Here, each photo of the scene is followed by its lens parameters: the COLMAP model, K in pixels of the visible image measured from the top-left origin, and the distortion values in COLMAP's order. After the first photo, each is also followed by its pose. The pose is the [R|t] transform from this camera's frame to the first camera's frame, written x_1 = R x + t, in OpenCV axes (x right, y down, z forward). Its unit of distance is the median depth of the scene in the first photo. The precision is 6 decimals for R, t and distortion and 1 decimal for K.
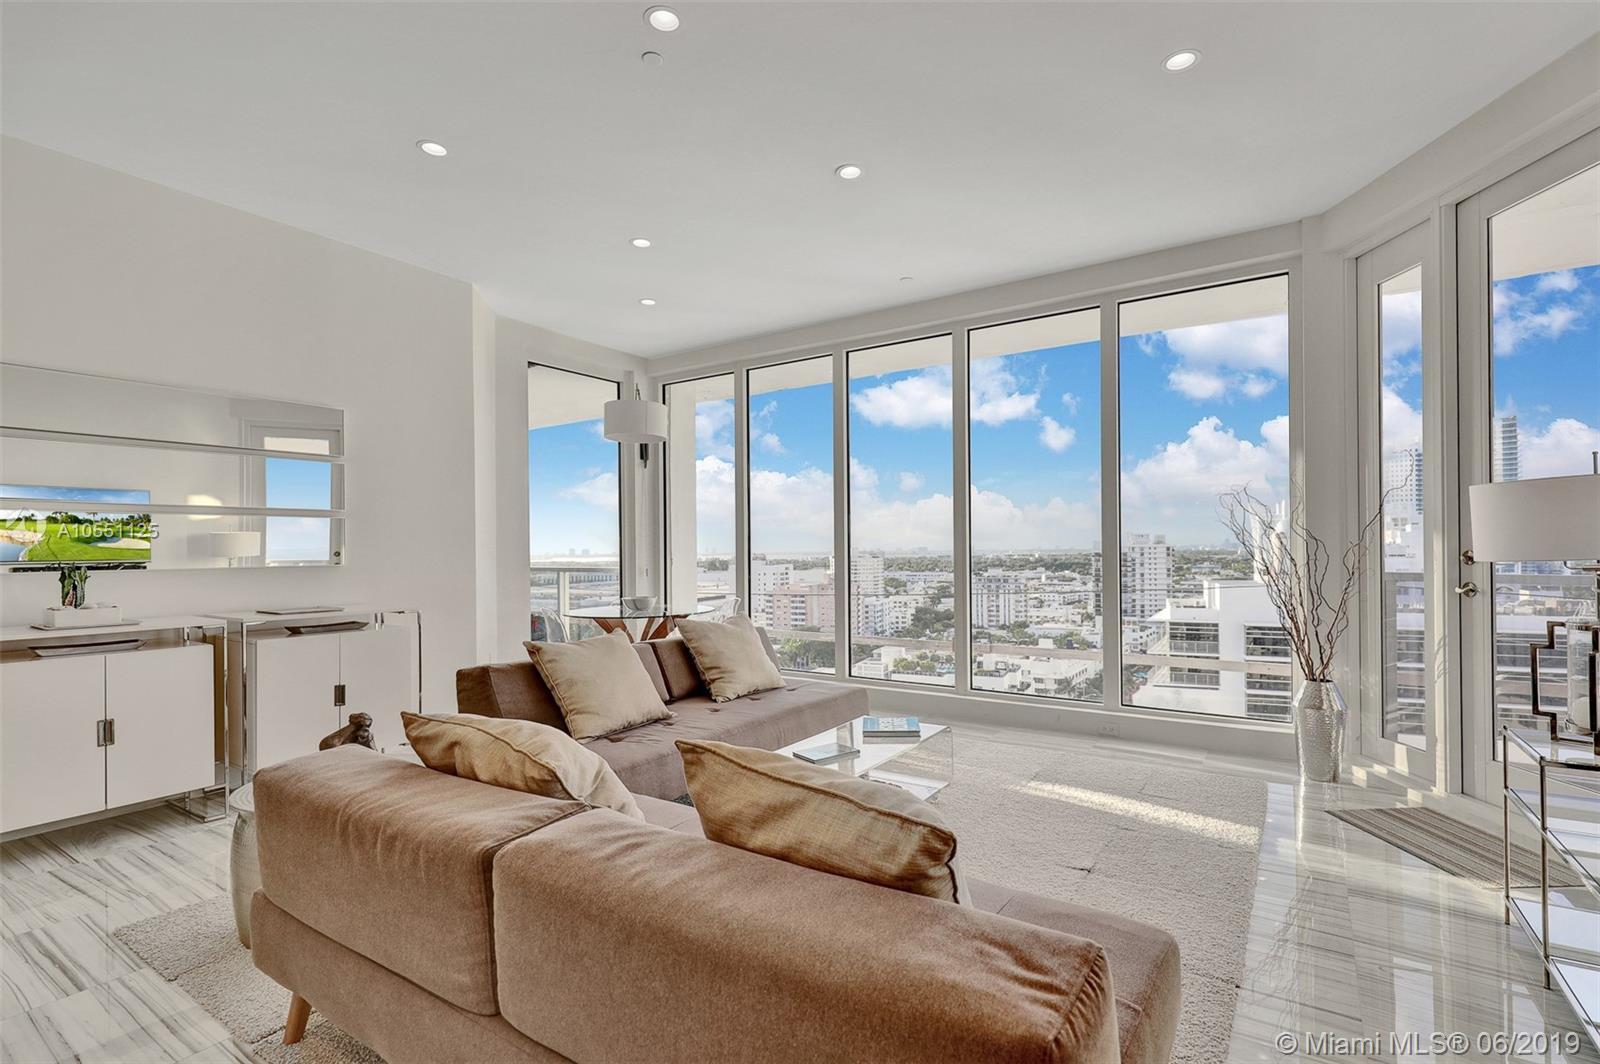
lens RADIAL K [[735.1, 0, 830.5], [0, 735.1, 548.3], [0, 0, 1]] dist [0.009519, -0.000394]
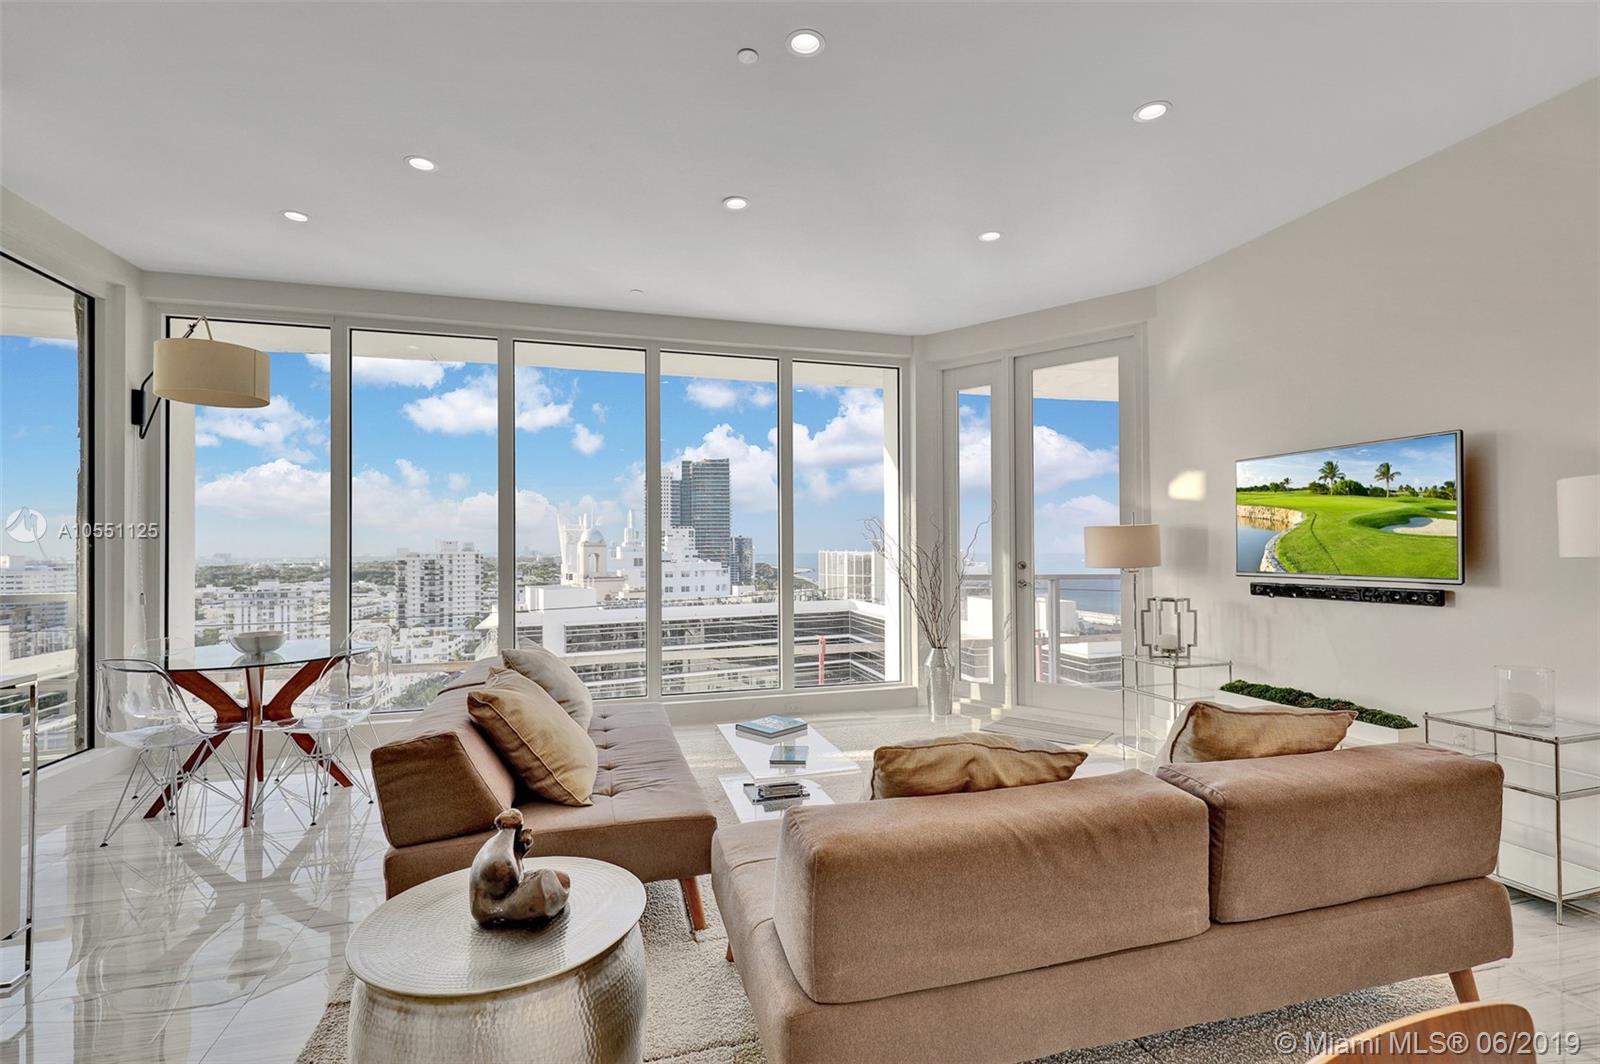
lens RADIAL K [[734.4, 0, 806.8], [0, 734.4, 541.9], [0, 0, 1]] dist [0.017538, -0.007349]
pose [[0.653395, 0.012972, 0.756906, -0.185633], [0.000998, 0.999838, -0.017996, -0.002568], [-0.757017, 0.012514, 0.653276, 0.065026]]
